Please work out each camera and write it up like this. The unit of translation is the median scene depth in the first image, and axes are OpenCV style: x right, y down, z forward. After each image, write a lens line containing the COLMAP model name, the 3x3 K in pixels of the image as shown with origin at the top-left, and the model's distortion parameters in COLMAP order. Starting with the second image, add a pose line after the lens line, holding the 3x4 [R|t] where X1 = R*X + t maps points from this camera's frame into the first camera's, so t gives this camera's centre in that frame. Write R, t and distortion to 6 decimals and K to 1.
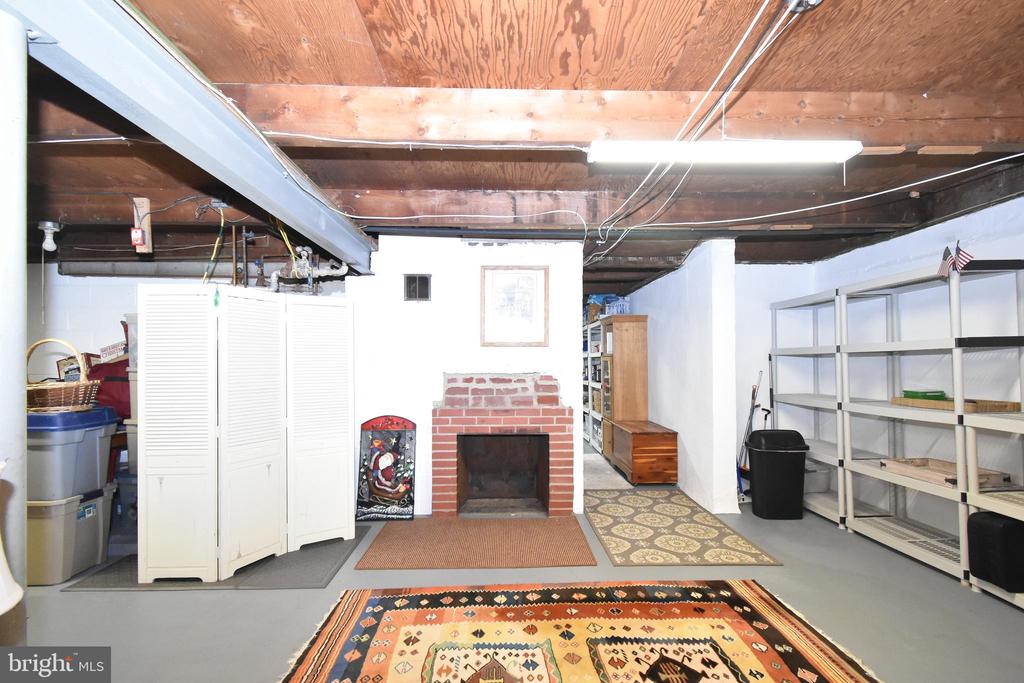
lens RADIAL K [[452.6, 0, 513.4], [0, 452.6, 351.8], [0, 0, 1]] dist [0.004534, -0.002431]
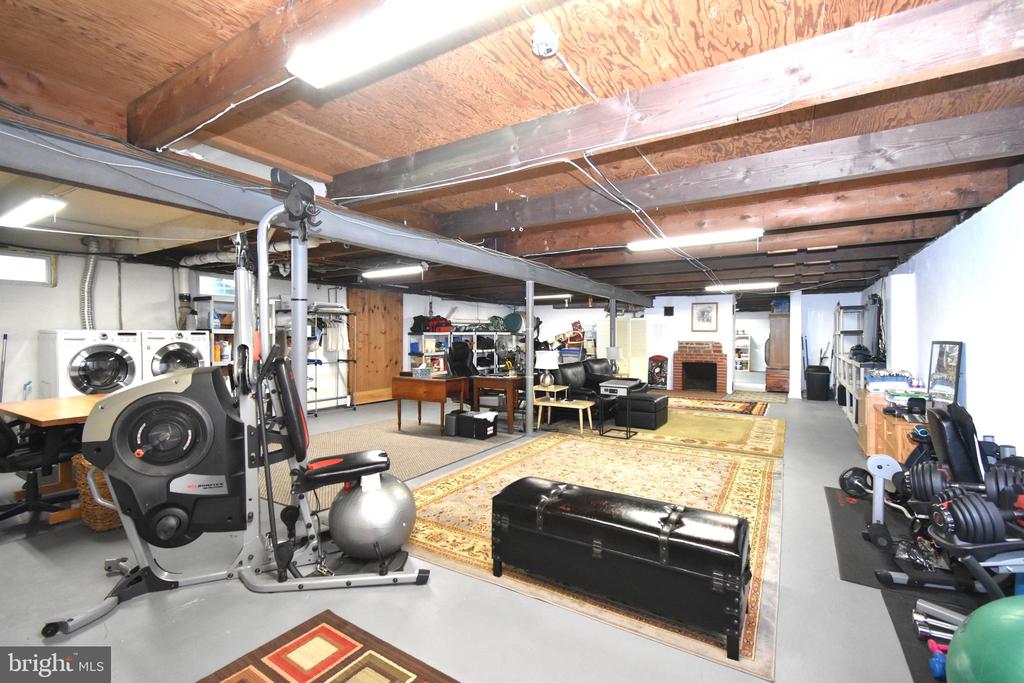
lens RADIAL K [[452.6, 0, 511.7], [0, 452.6, 343.0], [0, 0, 1]] dist [0.004534, -0.002431]
pose [[0.827140, 0.016144, -0.561764, 0.893402], [0.009570, 0.999038, 0.042801, -0.110324], [0.561915, -0.040779, 0.826189, -2.986254]]
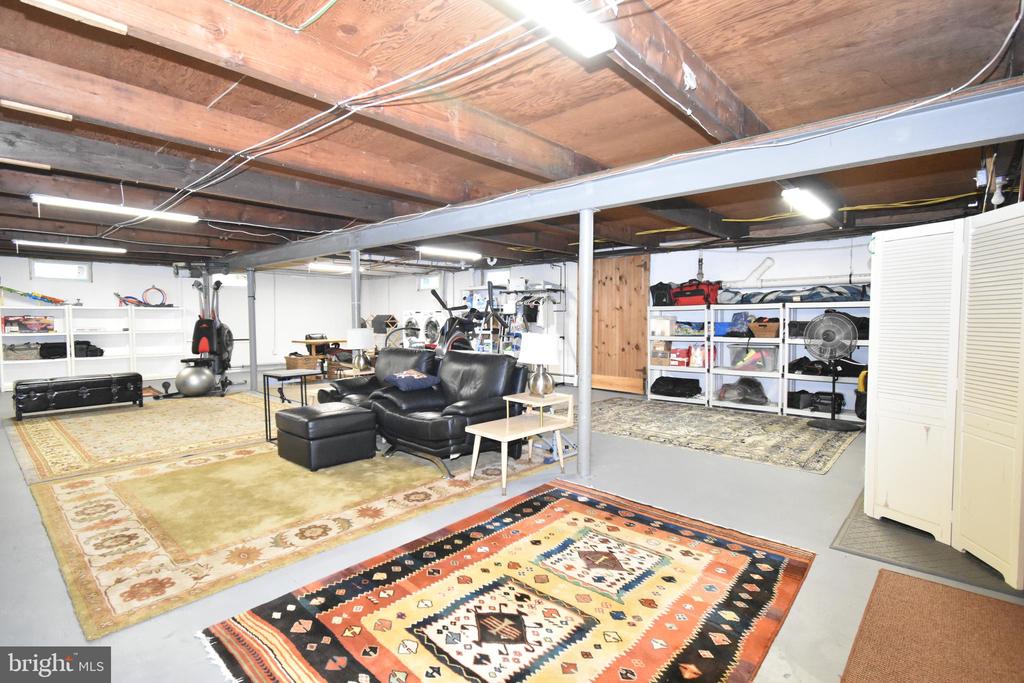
lens RADIAL K [[496.8, 0, 513.7], [0, 496.8, 342.2], [0, 0, 1]] dist [-0.000914, -0.000136]
pose [[-0.689226, 0.041497, -0.723357, 0.833475], [0.022191, 0.999099, 0.036171, 0.047928], [0.724207, 0.008878, -0.689526, 1.348370]]
